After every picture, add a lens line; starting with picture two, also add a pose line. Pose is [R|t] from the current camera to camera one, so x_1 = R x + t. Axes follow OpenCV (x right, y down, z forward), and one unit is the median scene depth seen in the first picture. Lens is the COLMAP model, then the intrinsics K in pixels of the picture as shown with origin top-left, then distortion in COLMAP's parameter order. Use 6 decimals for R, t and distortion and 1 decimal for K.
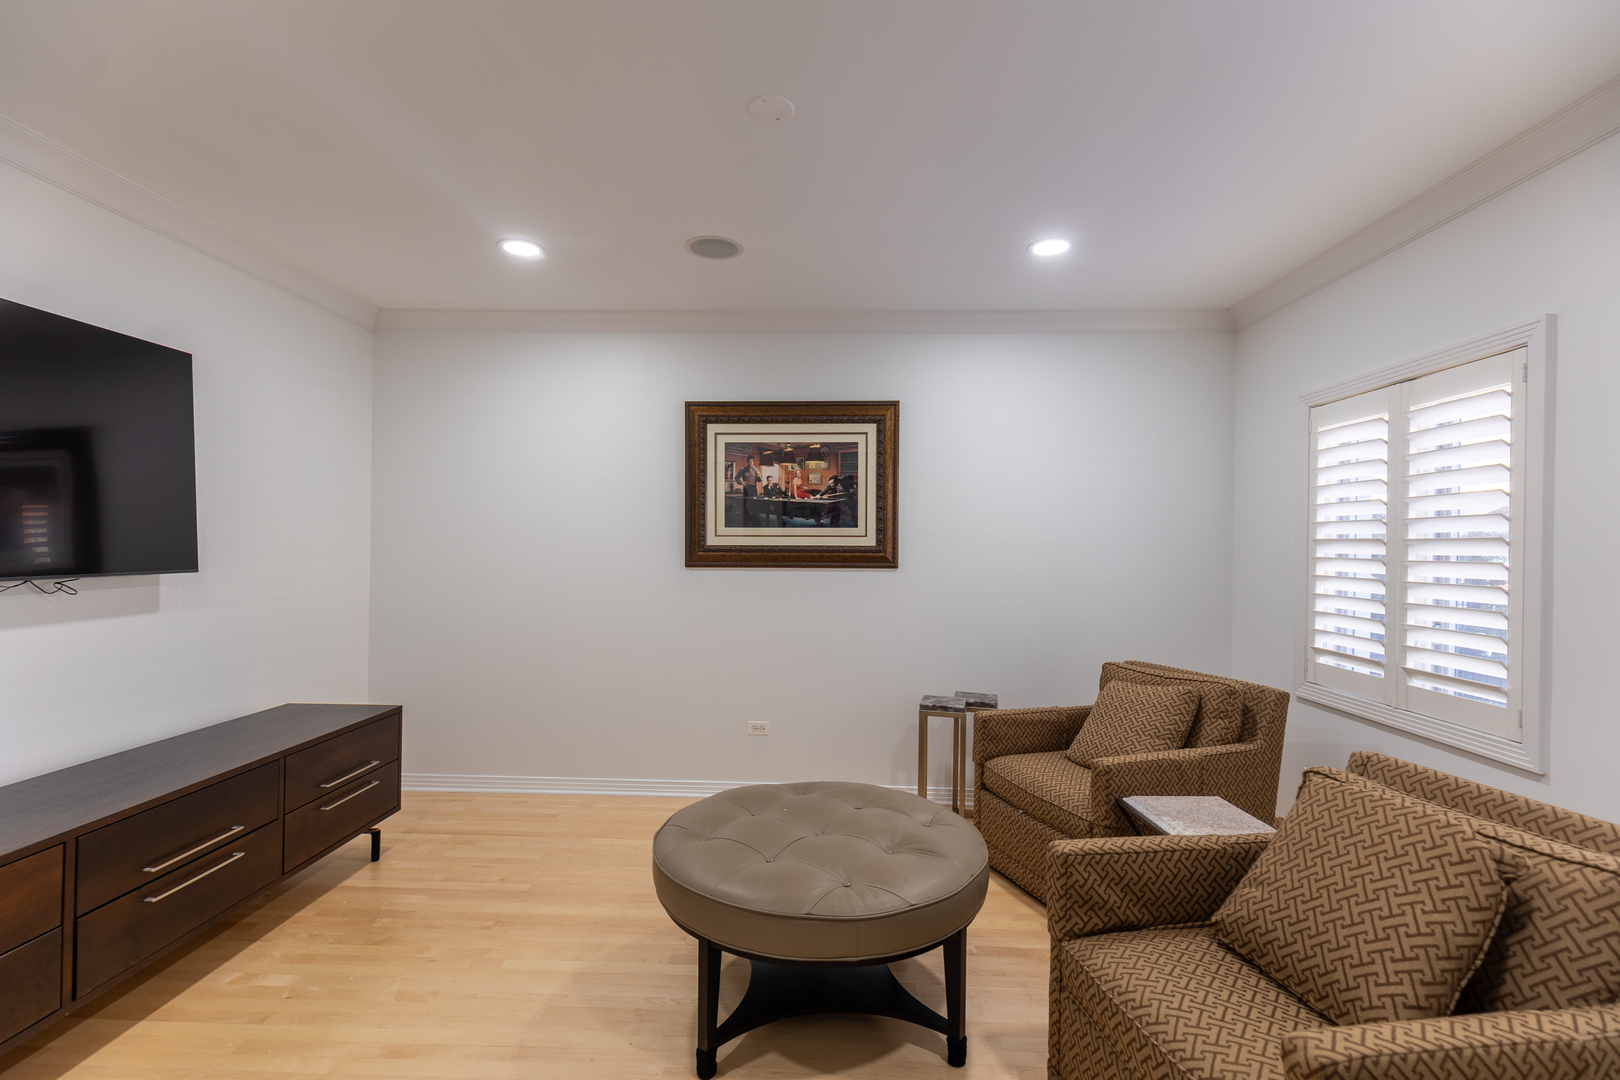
lens RADIAL K [[746.8, 0, 850.3], [0, 746.8, 537.7], [0, 0, 1]] dist [0.002976, -0.000903]
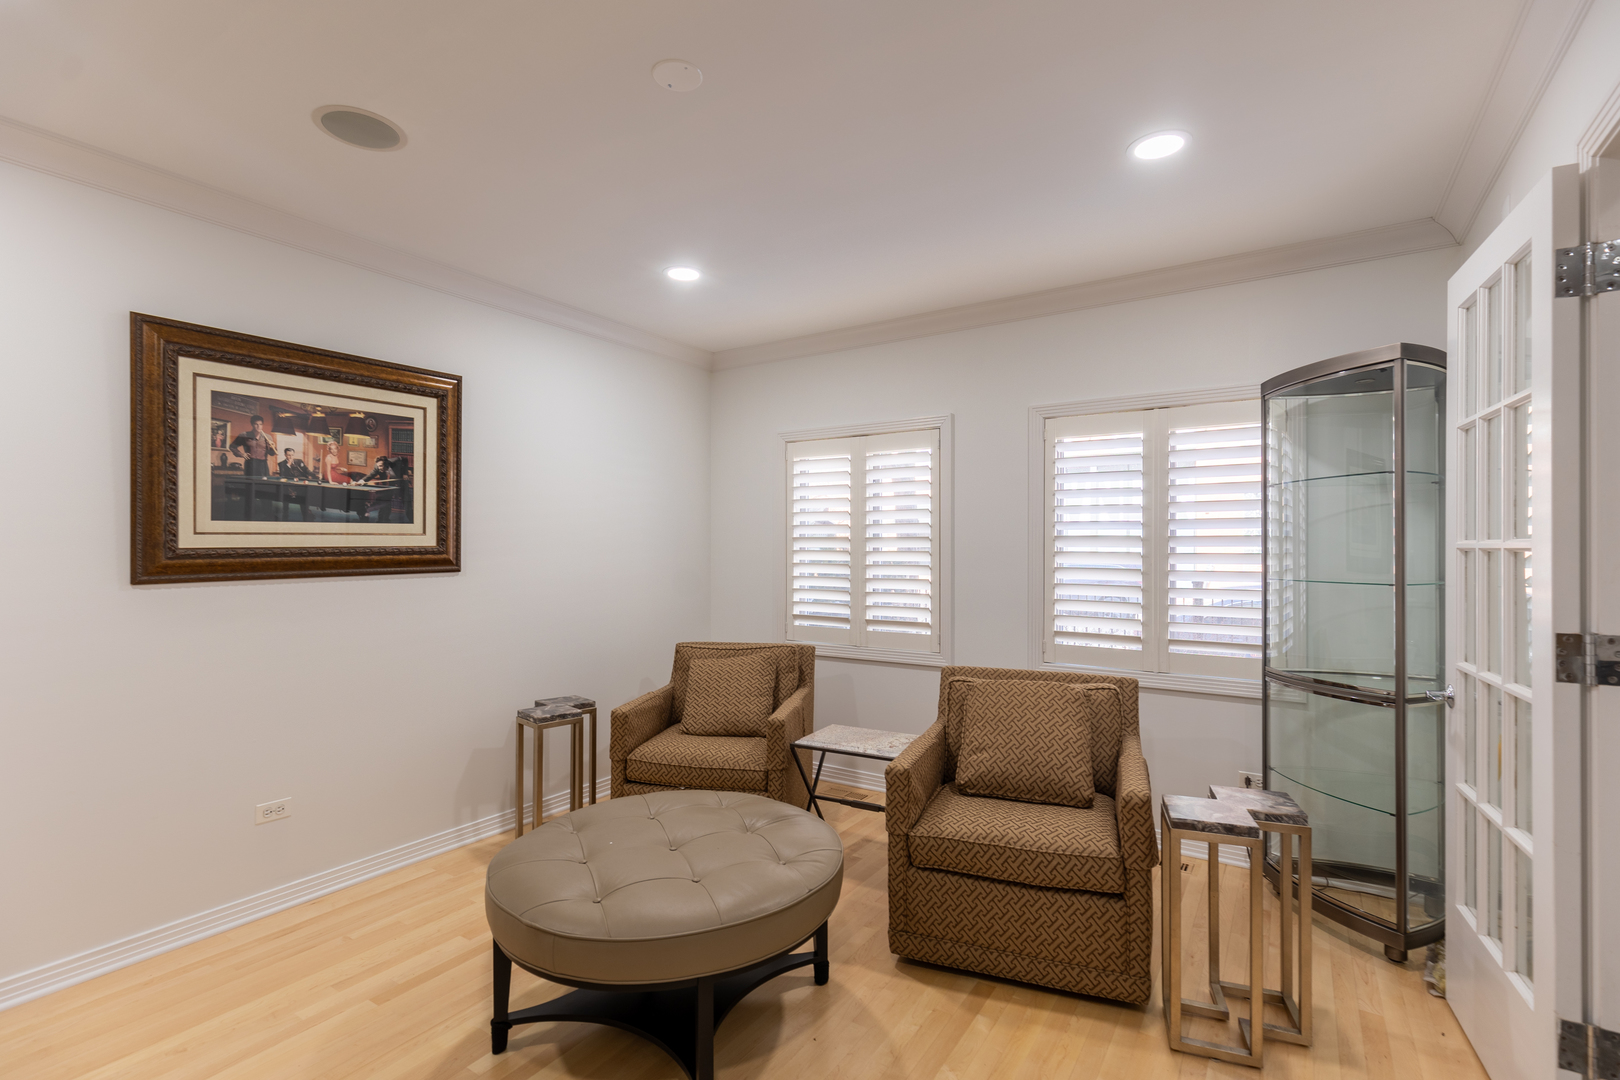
lens RADIAL K [[746.8, 0, 758.4], [0, 746.8, 542.0], [0, 0, 1]] dist [0.002976, -0.000903]
pose [[0.521539, -0.005928, 0.853207, -0.484028], [0.000101, 0.999976, 0.006886, 0.000764], [-0.853228, -0.003505, 0.521527, 0.255365]]
